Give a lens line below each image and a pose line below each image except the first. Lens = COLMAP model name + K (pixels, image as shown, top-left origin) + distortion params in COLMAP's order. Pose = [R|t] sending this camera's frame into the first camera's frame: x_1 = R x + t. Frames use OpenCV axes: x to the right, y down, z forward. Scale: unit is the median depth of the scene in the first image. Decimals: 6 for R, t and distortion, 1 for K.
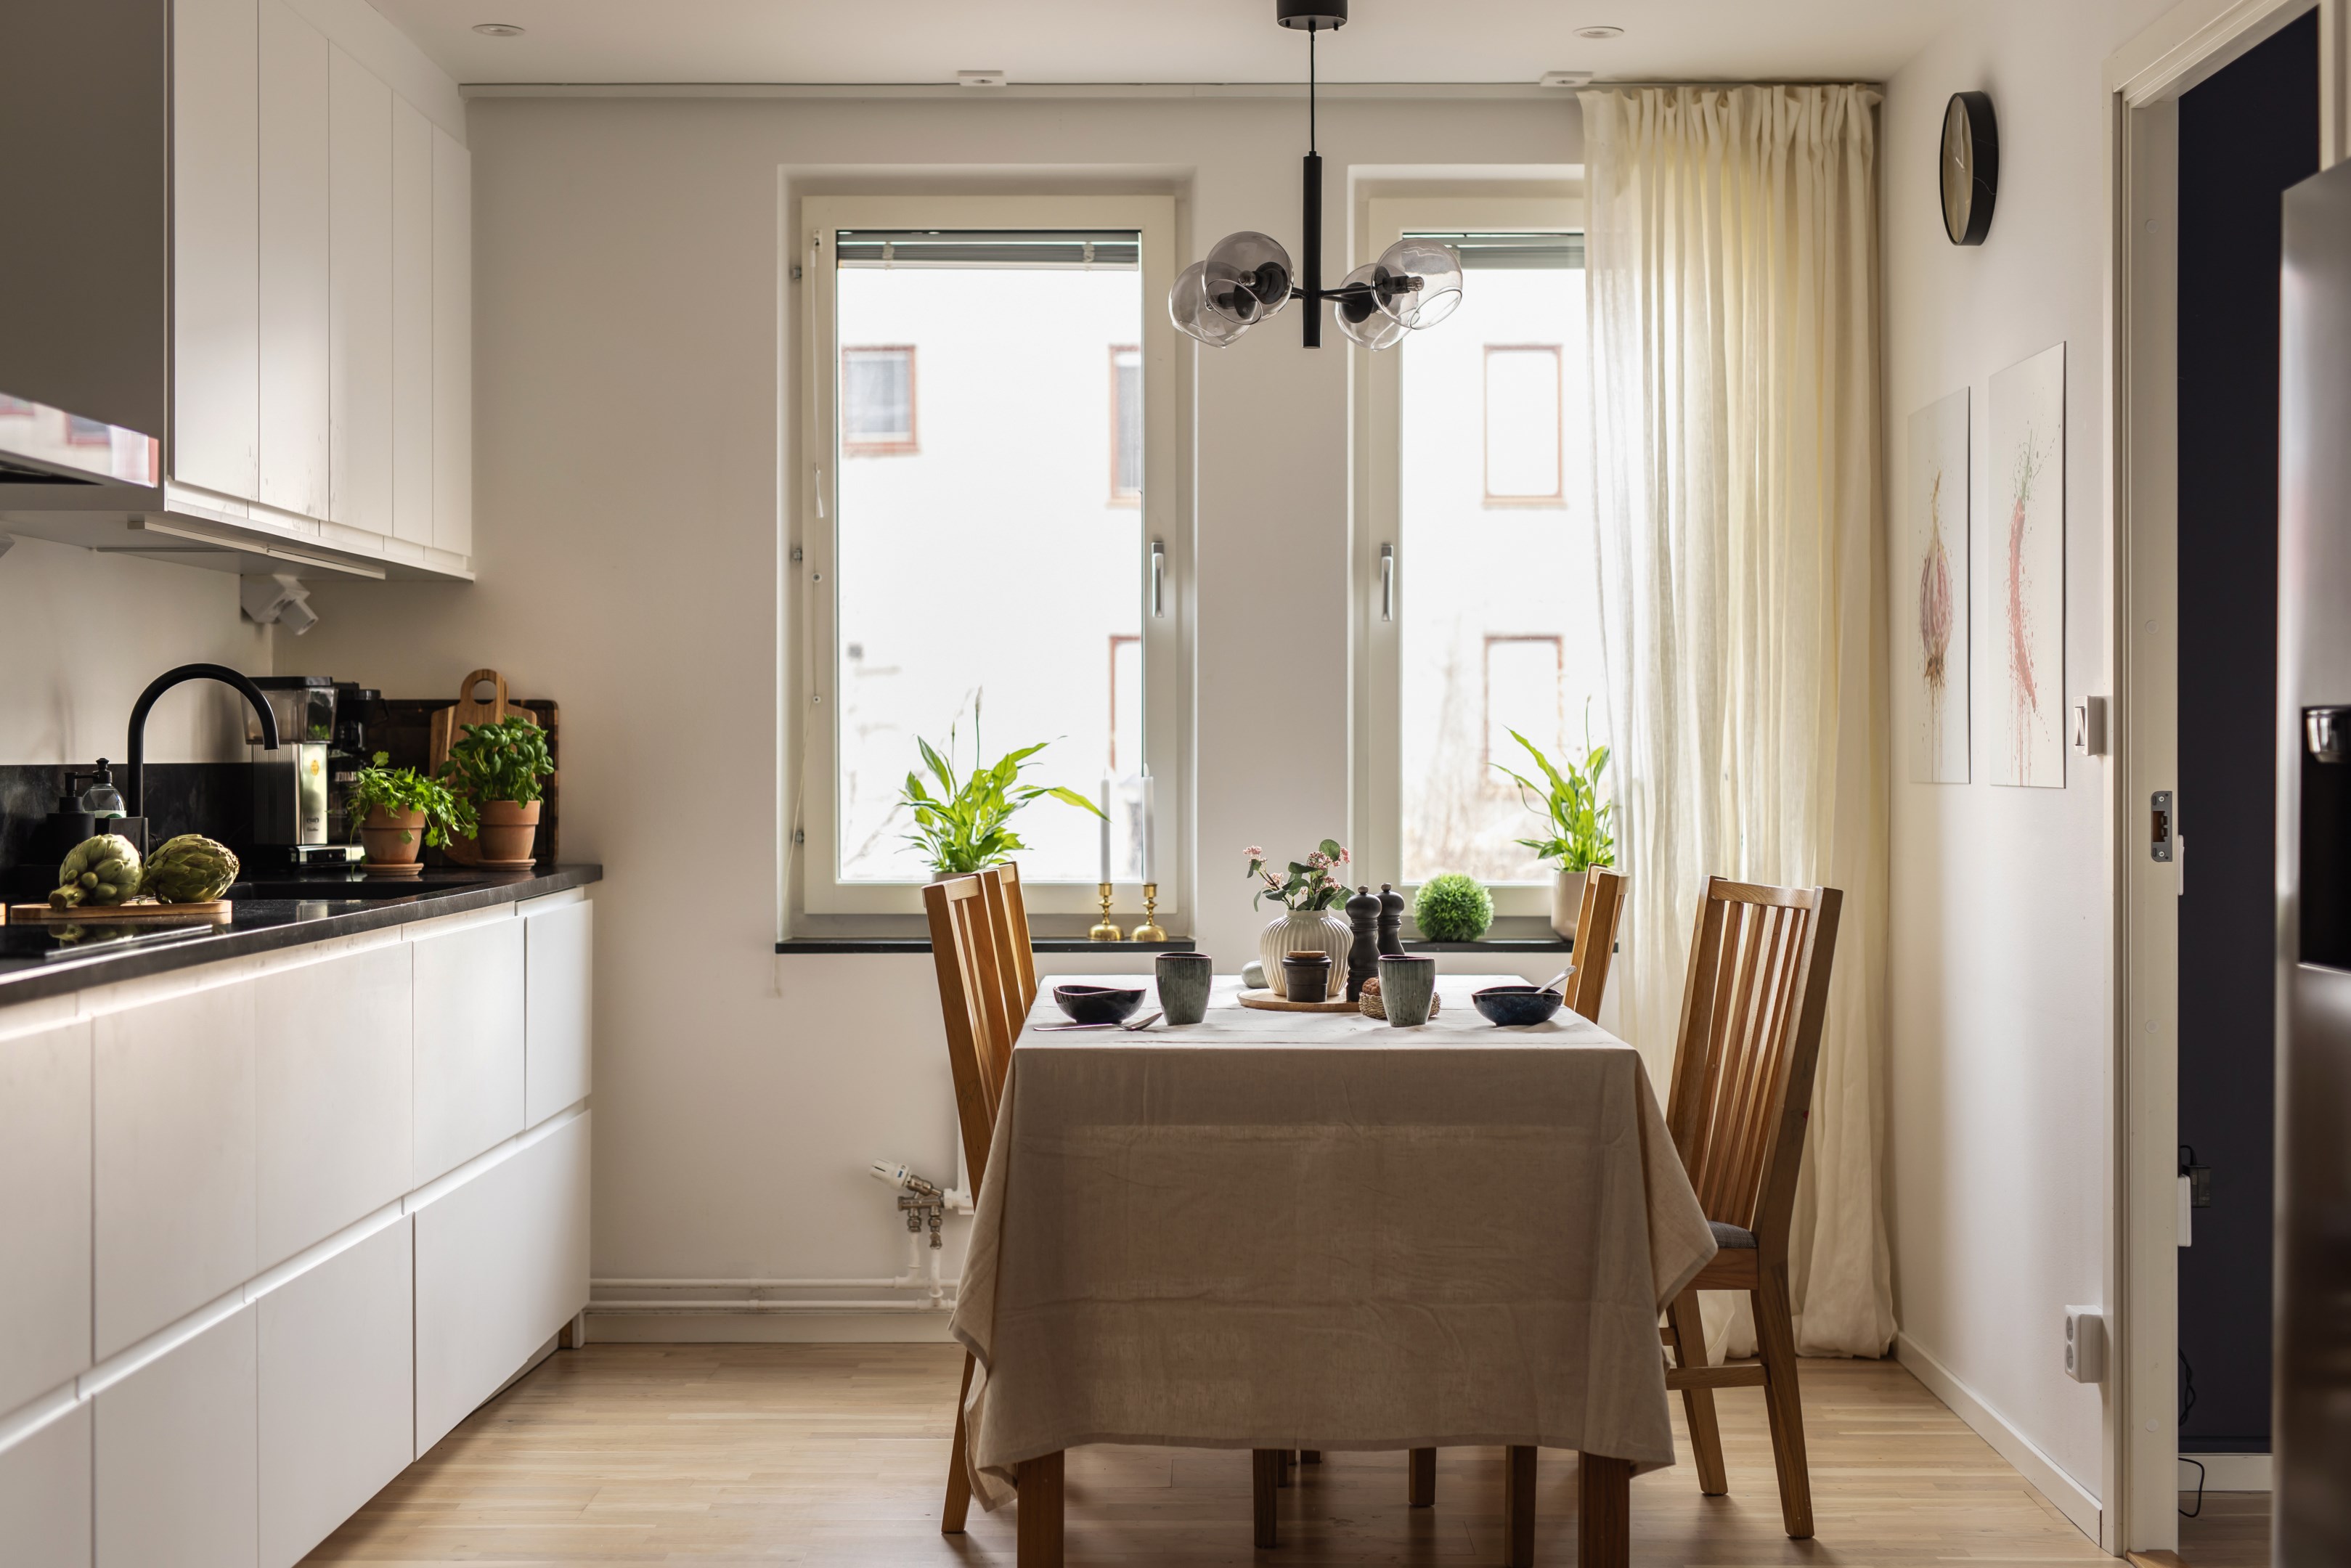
lens RADIAL K [[3365.3, 0, 1172.1], [0, 3365.3, 783.5], [0, 0, 1]] dist [0.008205, 0.000000]
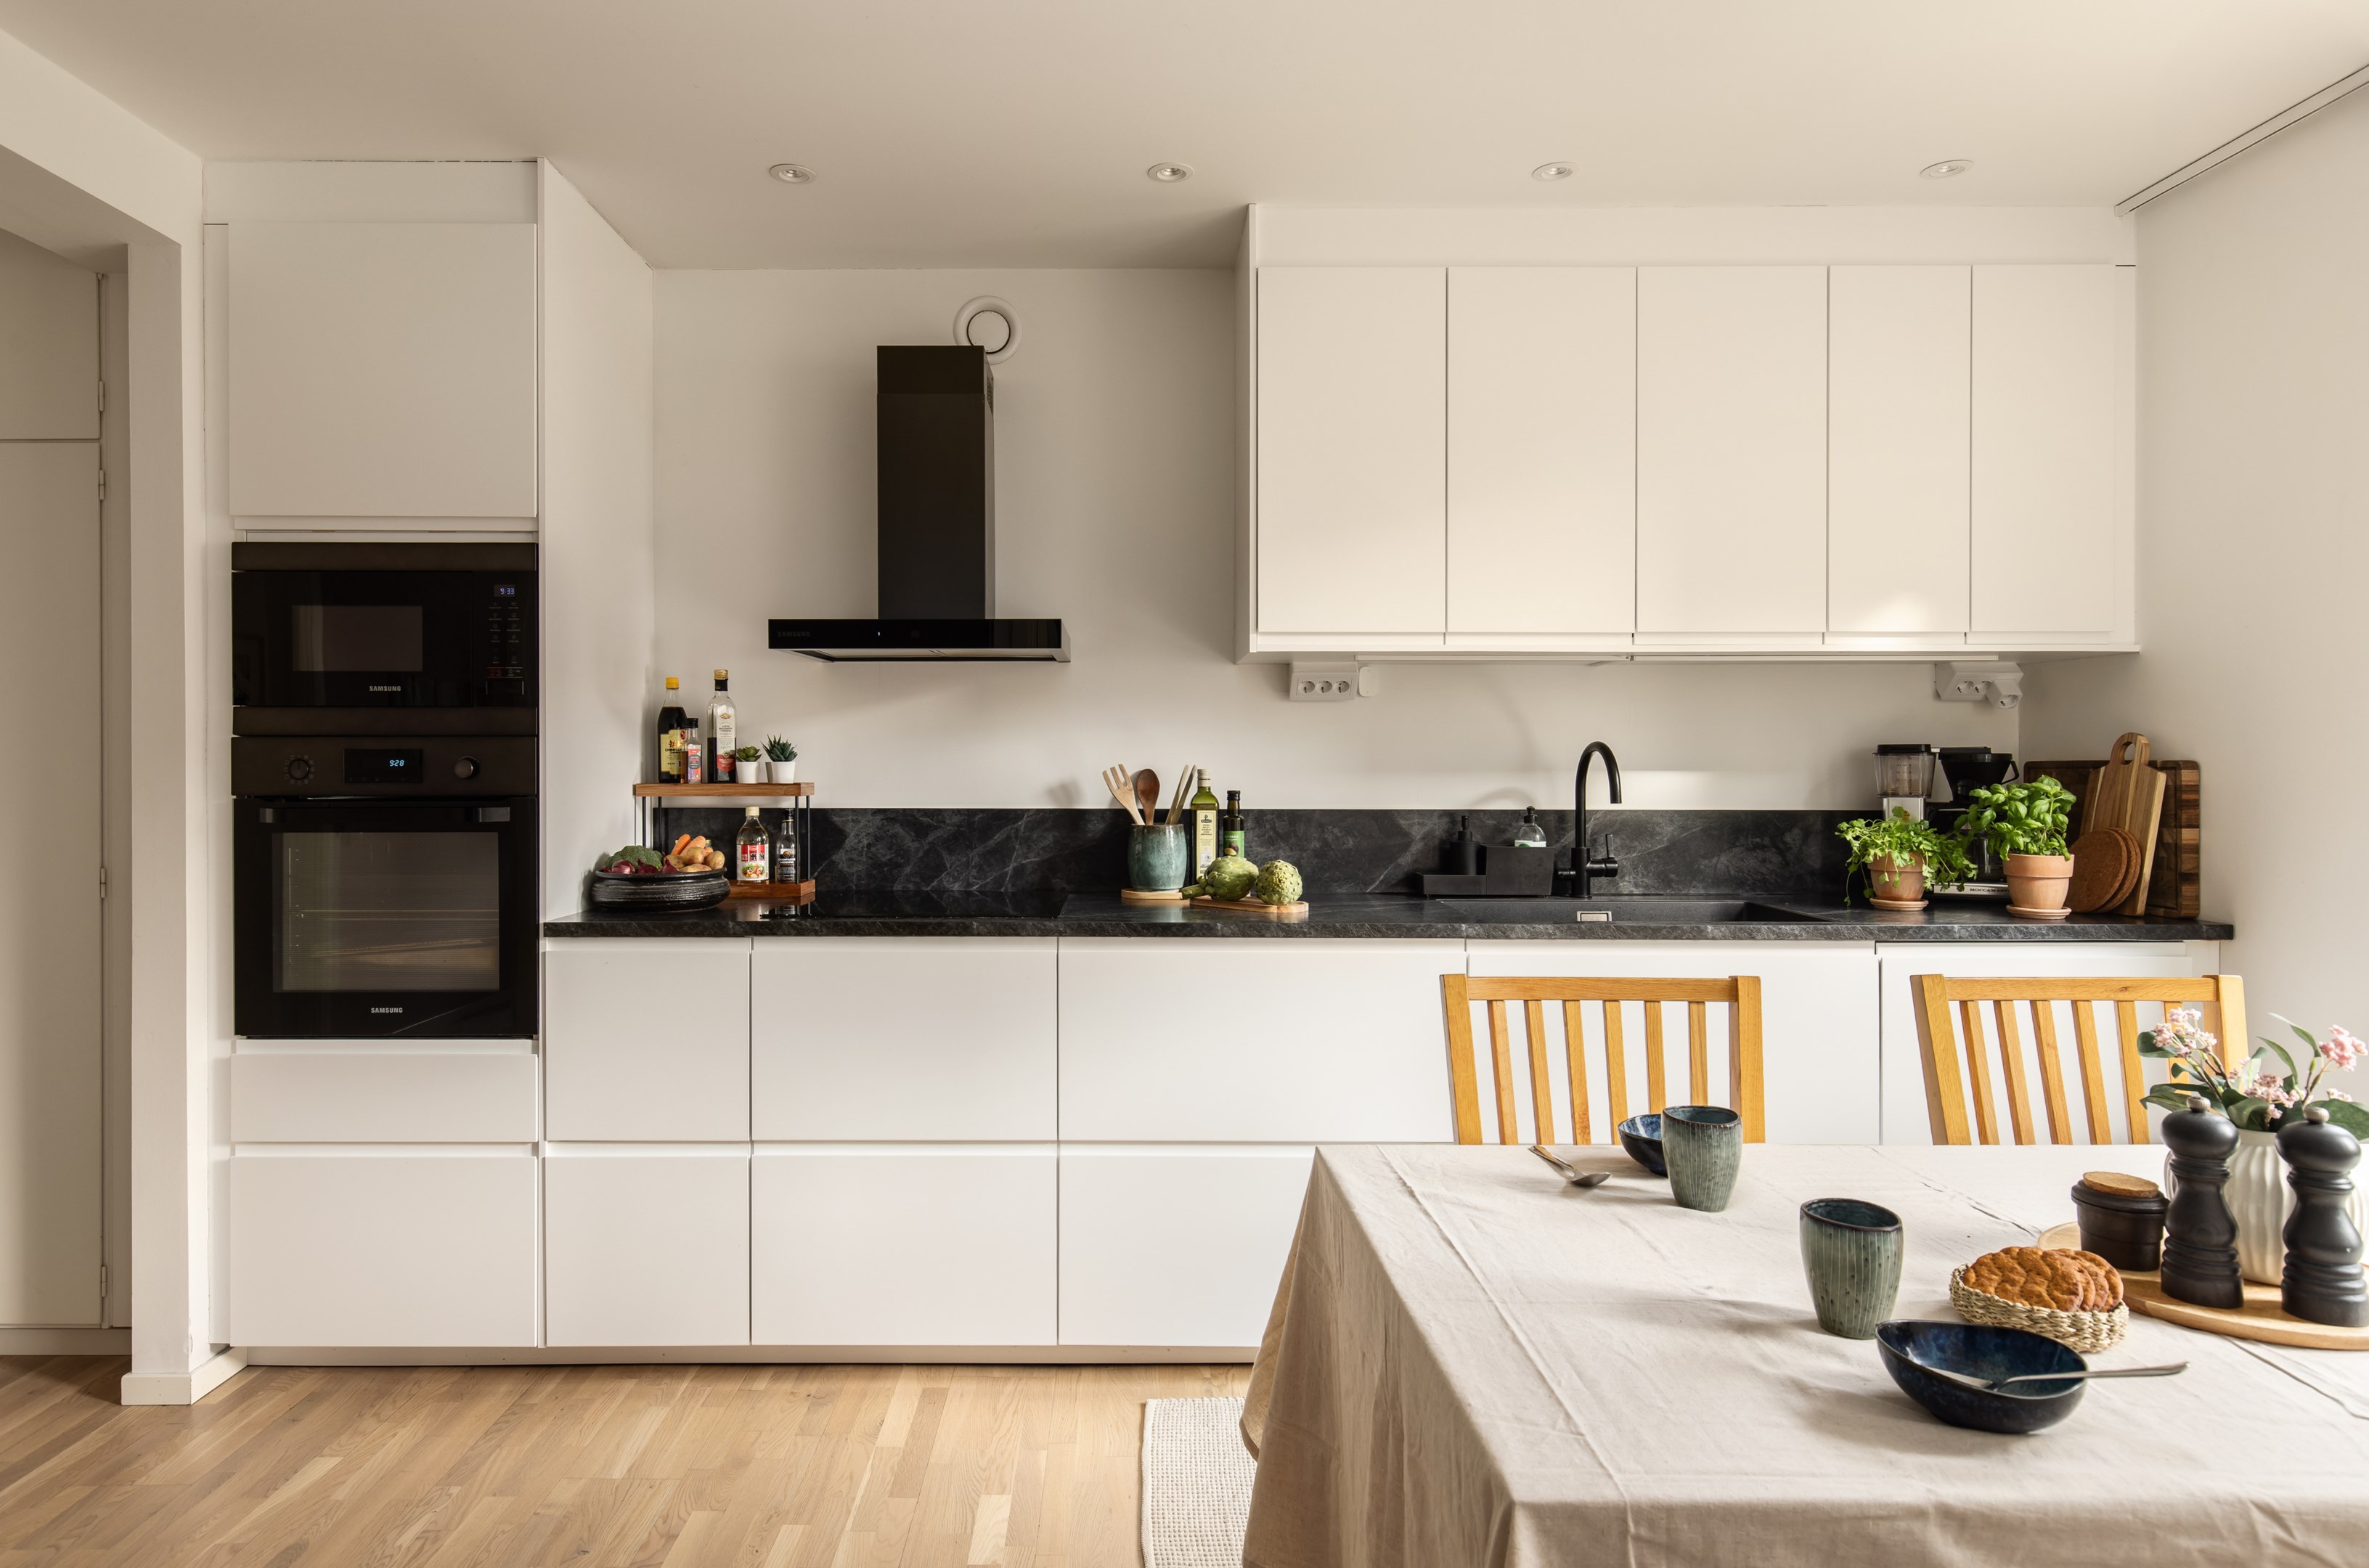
lens RADIAL K [[1370.6, 0, 1119.7], [0, 1370.6, 762.1], [0, 0, 1]] dist [0.012891, -0.004066]
pose [[0.002551, 0.003170, -0.999992, 0.245758], [-0.010594, 0.999939, 0.003143, -0.022694], [0.999941, 0.010586, 0.002585, 0.683671]]
